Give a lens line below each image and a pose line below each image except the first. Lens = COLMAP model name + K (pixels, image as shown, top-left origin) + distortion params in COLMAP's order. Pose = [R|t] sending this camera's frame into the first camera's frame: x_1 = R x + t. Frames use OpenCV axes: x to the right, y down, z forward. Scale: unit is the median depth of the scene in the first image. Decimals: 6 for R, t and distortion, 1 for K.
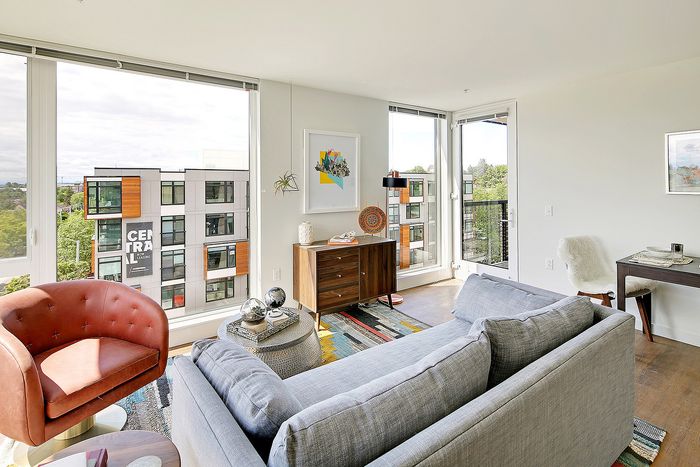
lens RADIAL K [[329.2, 0, 351.3], [0, 329.2, 178.2], [0, 0, 1]] dist [0.000025, -0.000103]
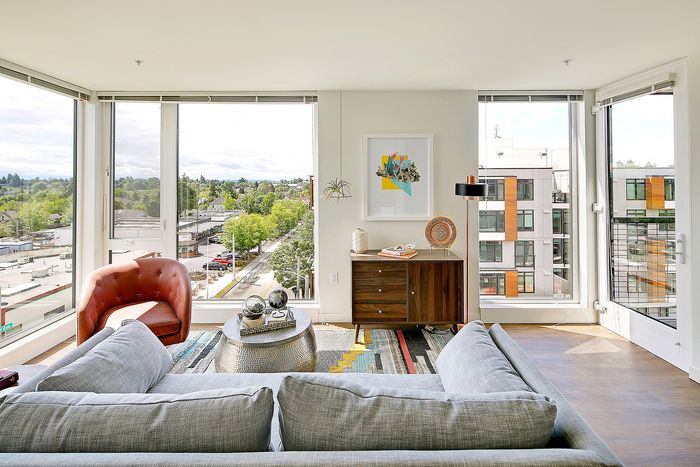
lens RADIAL K [[329.2, 0, 351.3], [0, 329.2, 178.2], [0, 0, 1]] dist [0.000025, -0.000103]
pose [[0.830911, -0.004370, -0.556388, 0.352281], [0.004916, 0.999988, -0.000512, -0.016388], [0.556383, -0.002310, 0.830923, 0.156401]]
